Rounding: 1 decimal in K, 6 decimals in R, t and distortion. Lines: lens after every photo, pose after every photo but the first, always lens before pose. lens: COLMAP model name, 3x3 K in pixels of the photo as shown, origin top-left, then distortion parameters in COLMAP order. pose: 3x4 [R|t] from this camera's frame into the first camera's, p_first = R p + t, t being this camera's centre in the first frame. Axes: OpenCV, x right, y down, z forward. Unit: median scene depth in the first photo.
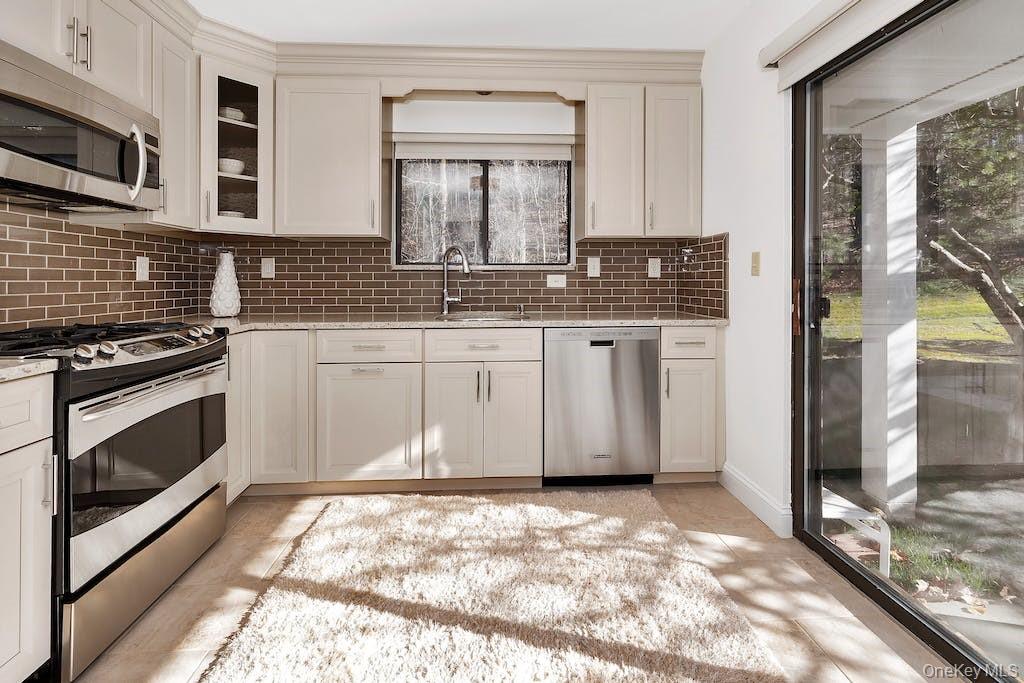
lens RADIAL K [[471.0, 0, 510.3], [0, 471.0, 277.0], [0, 0, 1]] dist [0.000413, -0.000729]
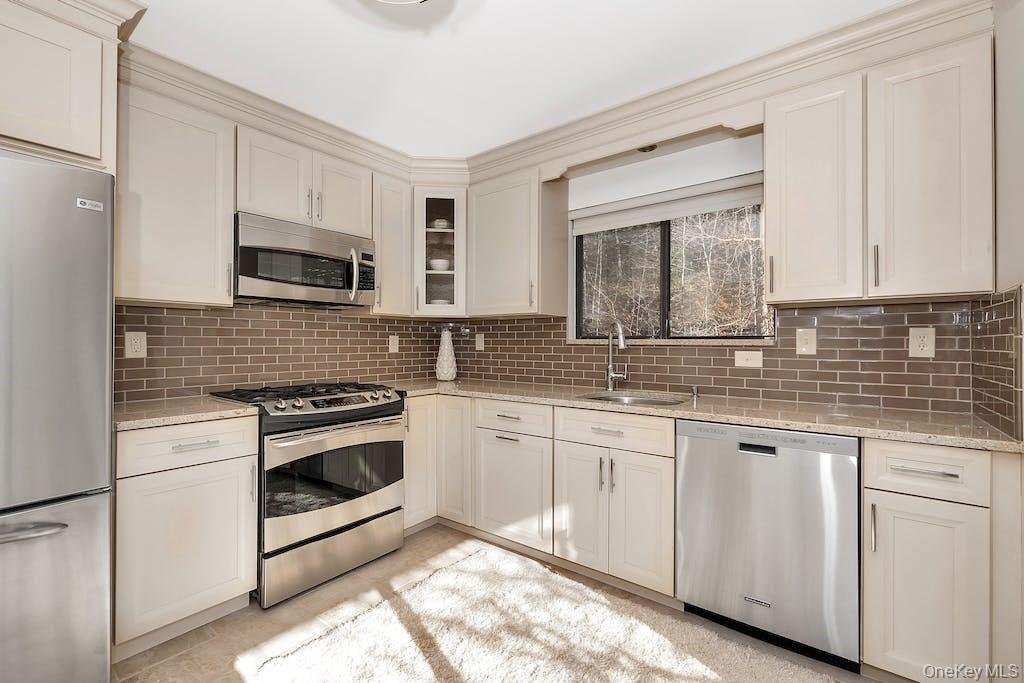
lens RADIAL K [[446.4, 0, 496.0], [0, 446.4, 338.6], [0, 0, 1]] dist [0.001895, -0.000033]
pose [[0.744635, -0.002982, -0.667465, 0.364054], [0.001596, 0.999995, -0.002686, -0.031315], [0.667470, 0.000935, 0.744636, 0.206830]]
